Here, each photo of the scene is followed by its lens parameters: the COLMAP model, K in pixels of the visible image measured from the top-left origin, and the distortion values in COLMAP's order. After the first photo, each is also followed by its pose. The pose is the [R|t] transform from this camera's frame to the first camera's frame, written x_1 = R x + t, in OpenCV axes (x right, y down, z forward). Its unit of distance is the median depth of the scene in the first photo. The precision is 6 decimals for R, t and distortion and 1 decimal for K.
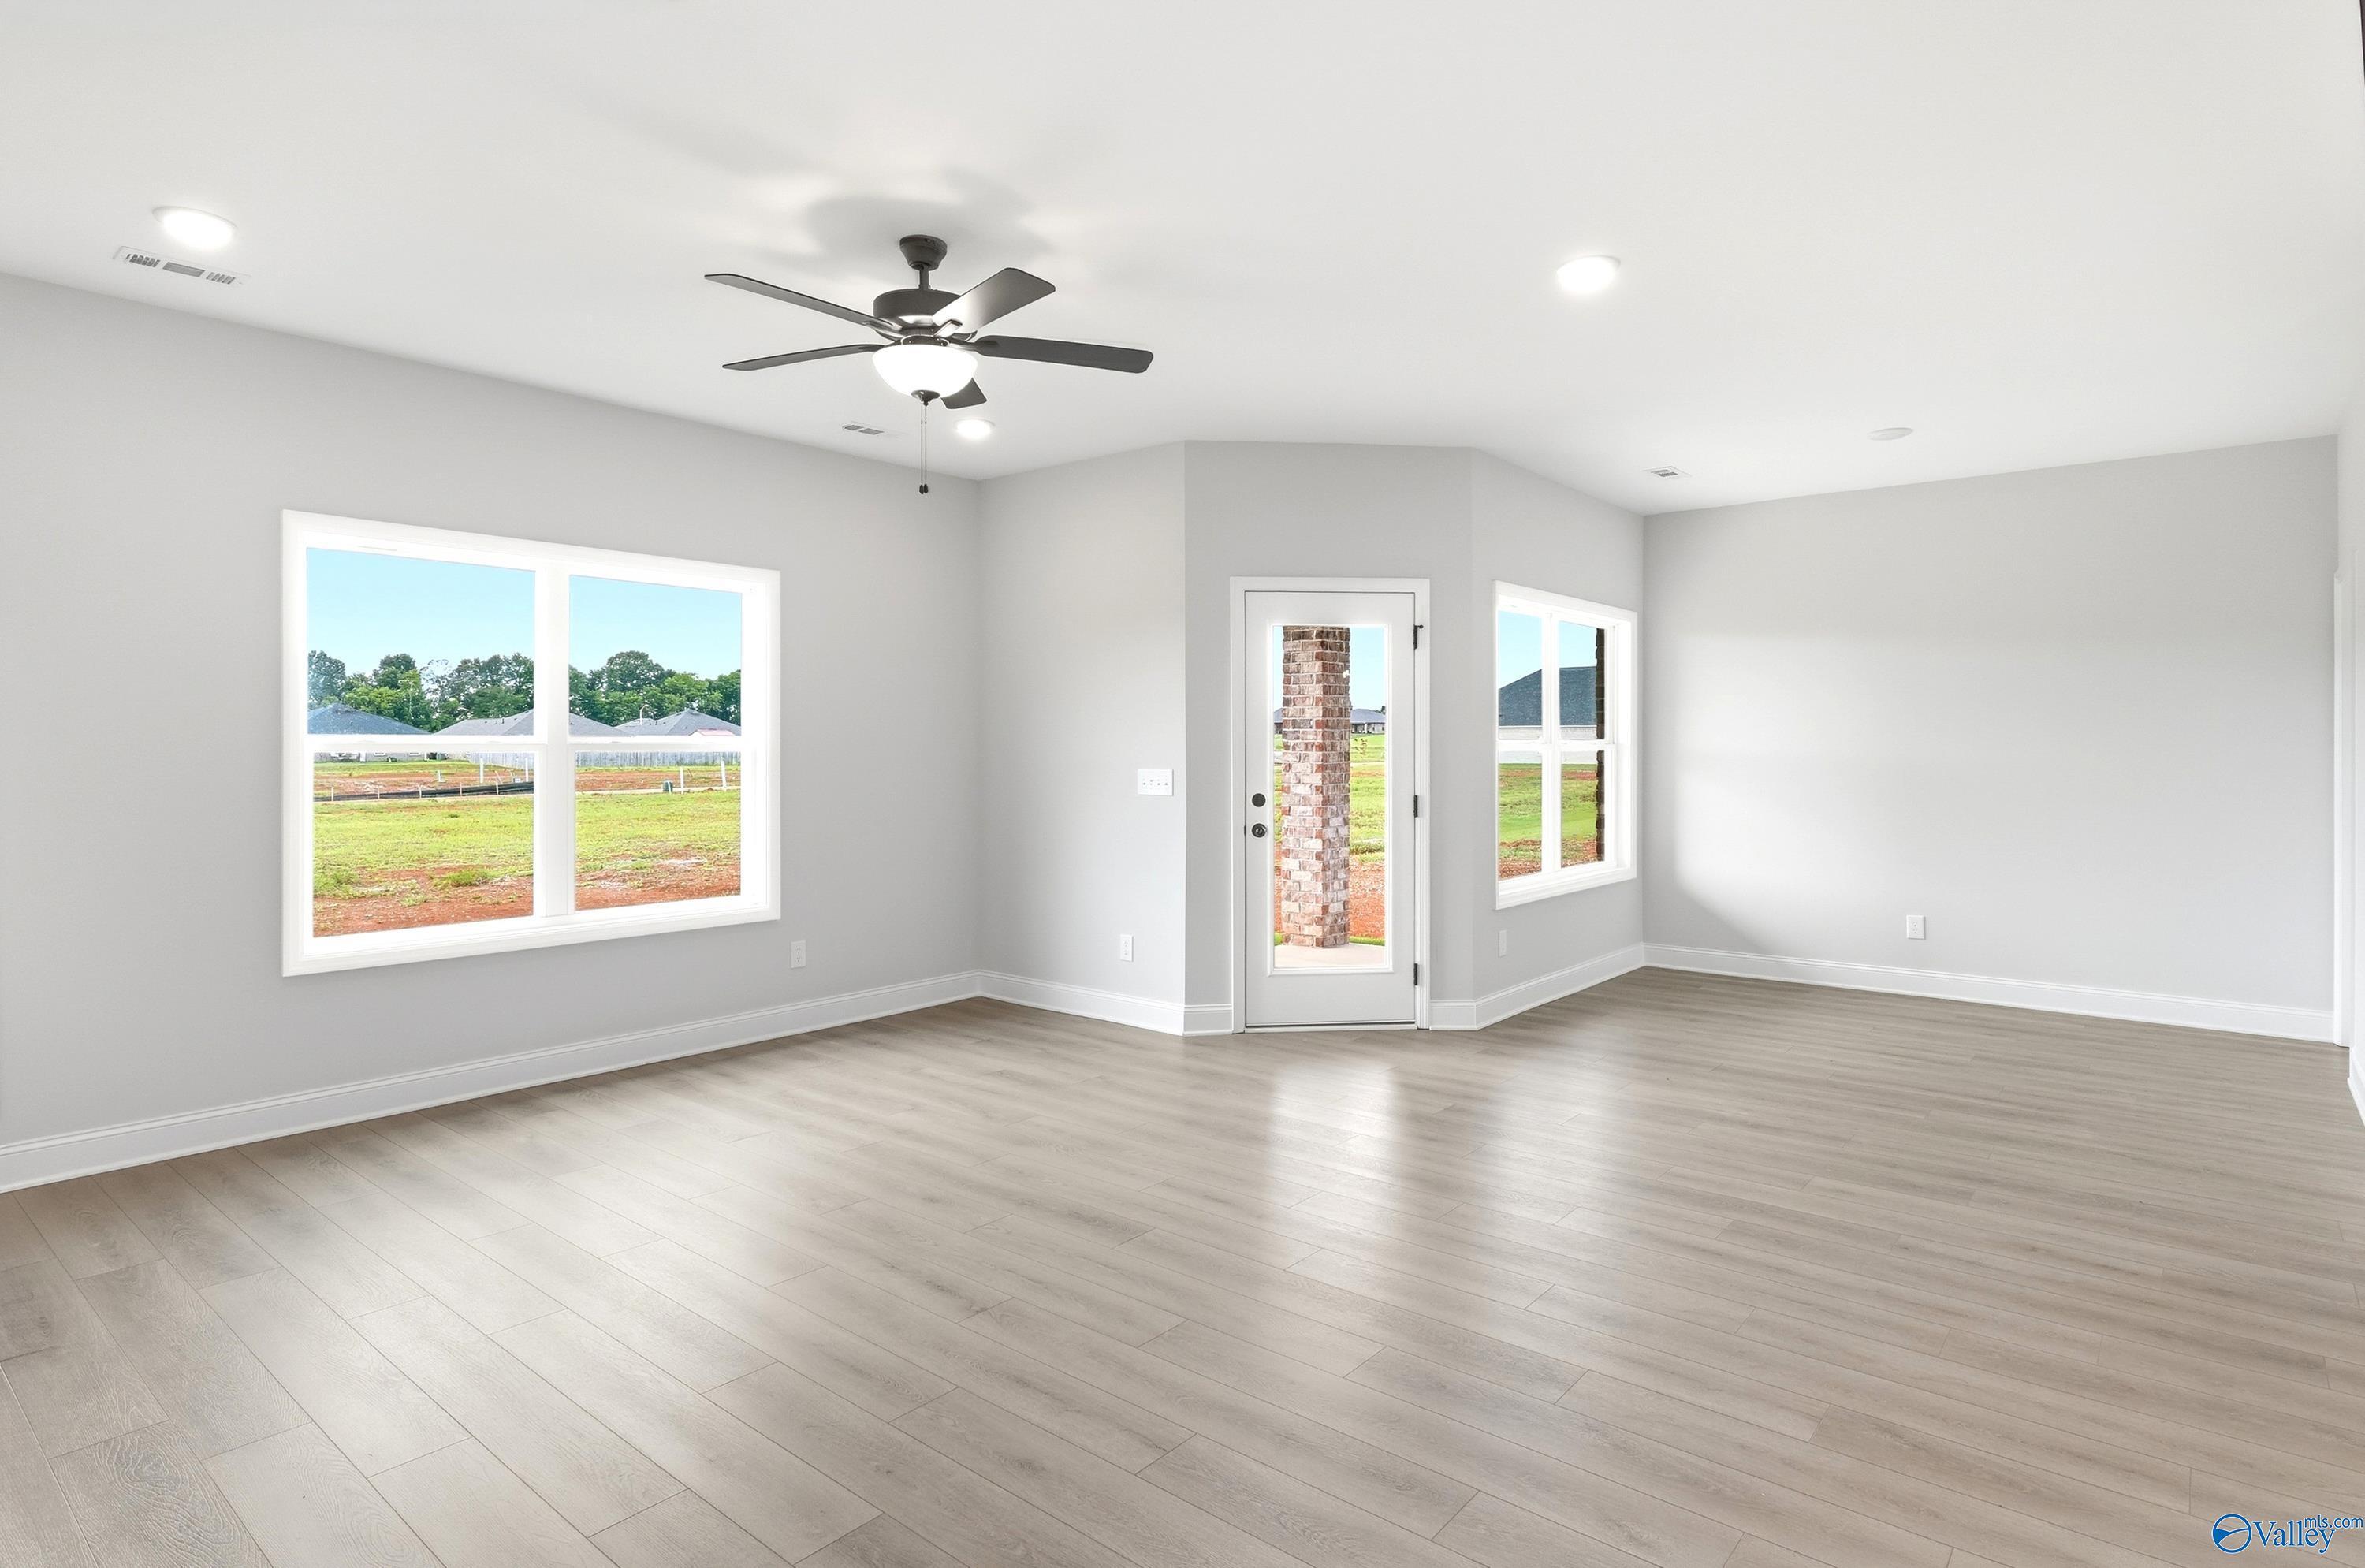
lens RADIAL K [[1242.1, 0, 1182.6], [0, 1242.1, 754.1], [0, 0, 1]] dist [-0.001577, -0.000237]
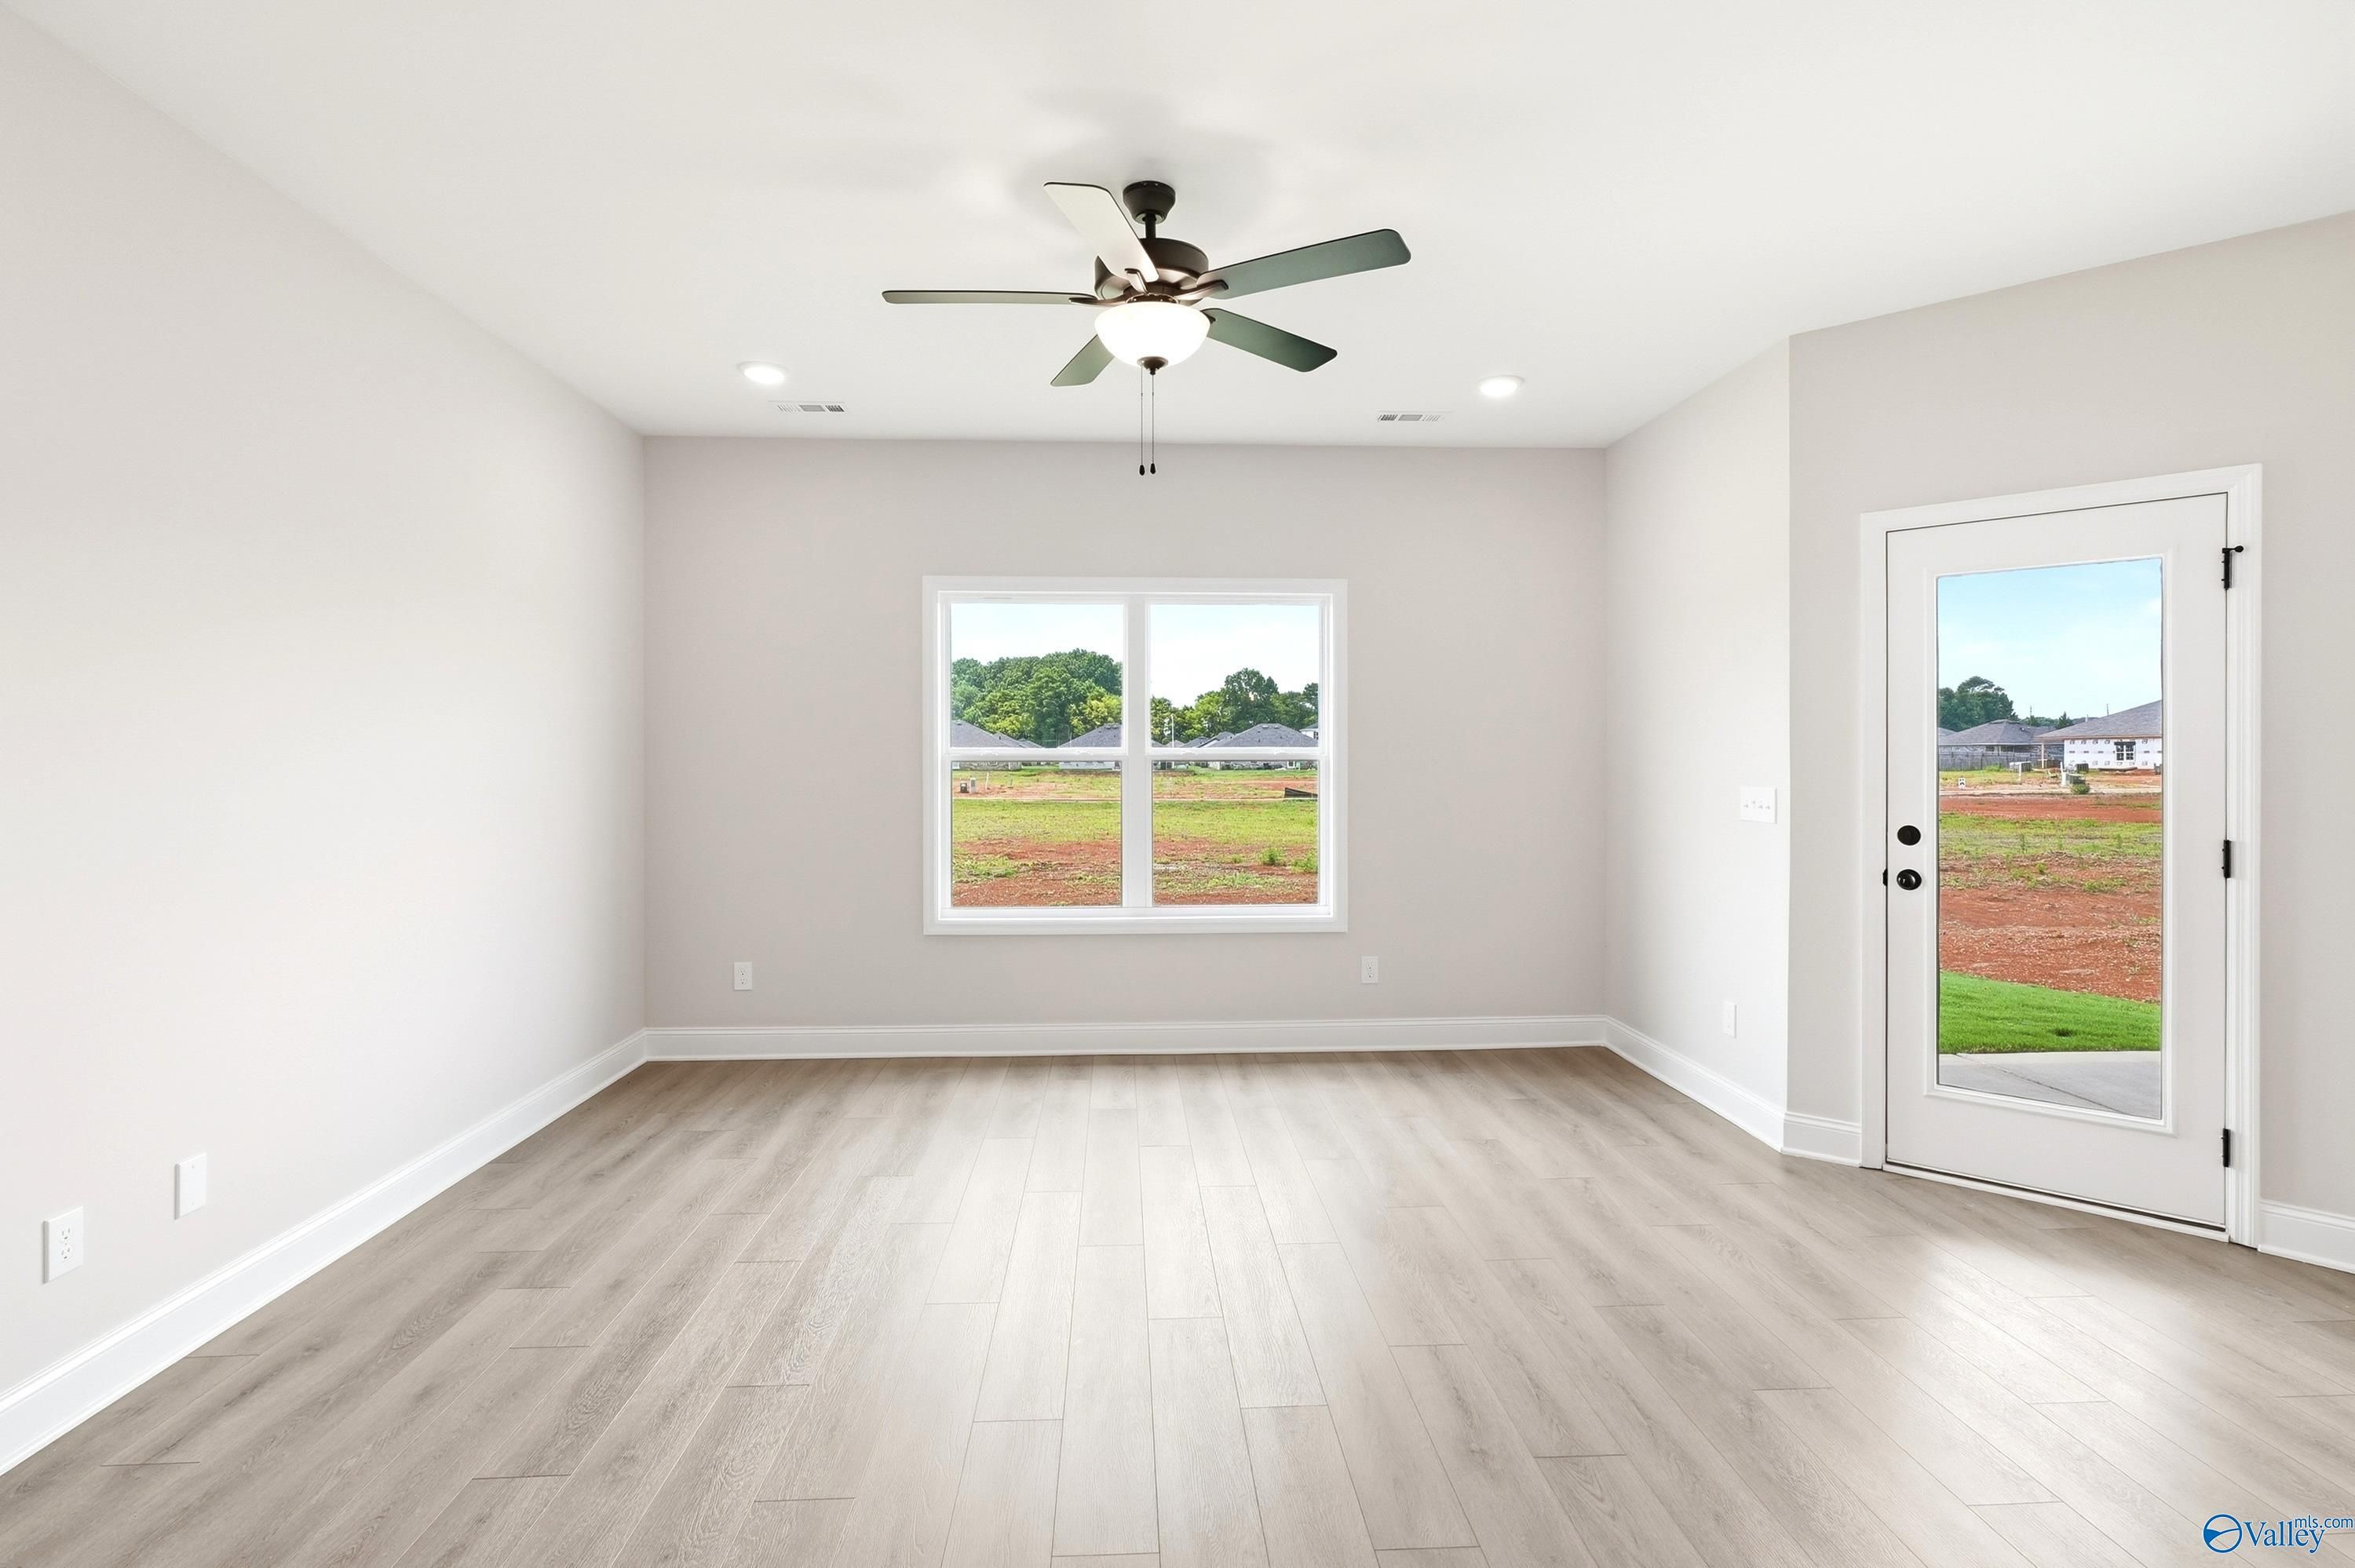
lens RADIAL K [[1144.4, 0, 1179.8], [0, 1144.4, 766.3], [0, 0, 1]] dist [-0.001594, 0.000028]
pose [[0.681484, 0.005530, -0.731812, 0.258900], [-0.002667, 0.999984, 0.005073, -0.003039], [0.731828, -0.001505, 0.681488, 0.291186]]
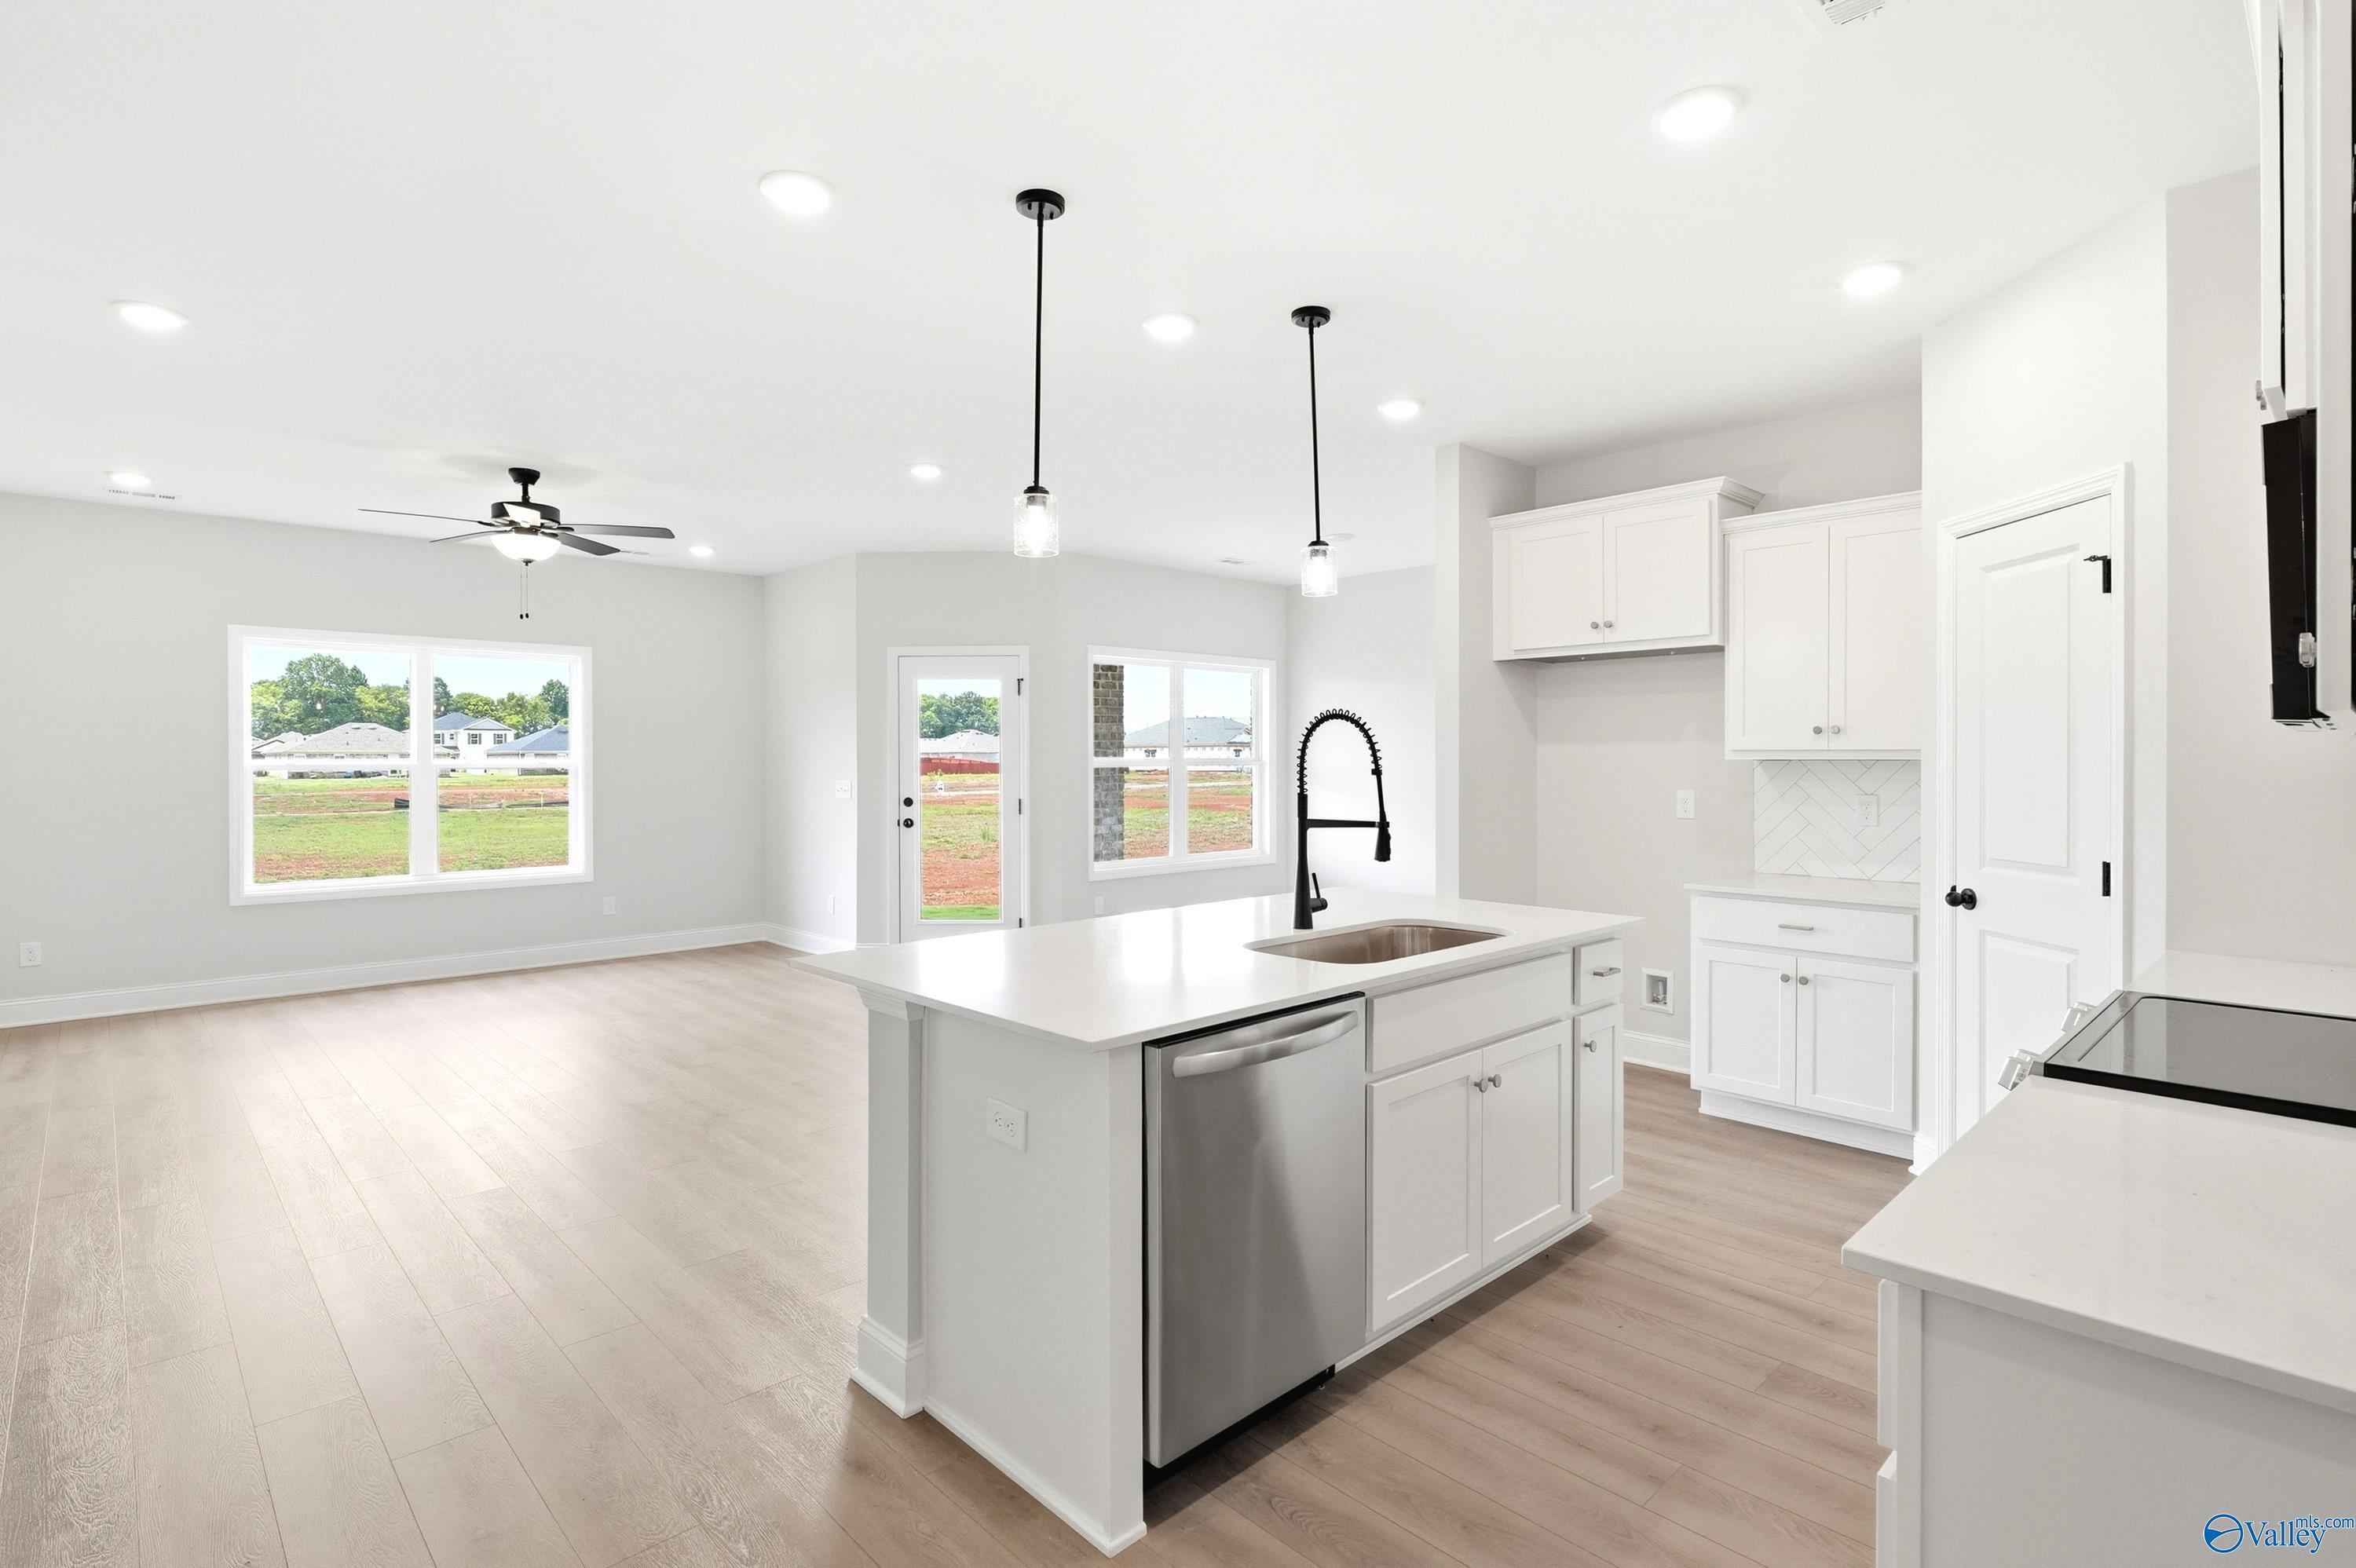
lens RADIAL K [[1145.0, 0, 1180.3], [0, 1145.0, 766.2], [0, 0, 1]] dist [-0.001594, 0.000028]
pose [[0.993503, -0.001757, -0.113794, 0.546947], [0.001789, 0.999998, 0.000172, -0.003987], [0.113793, -0.000374, 0.993504, -0.289401]]
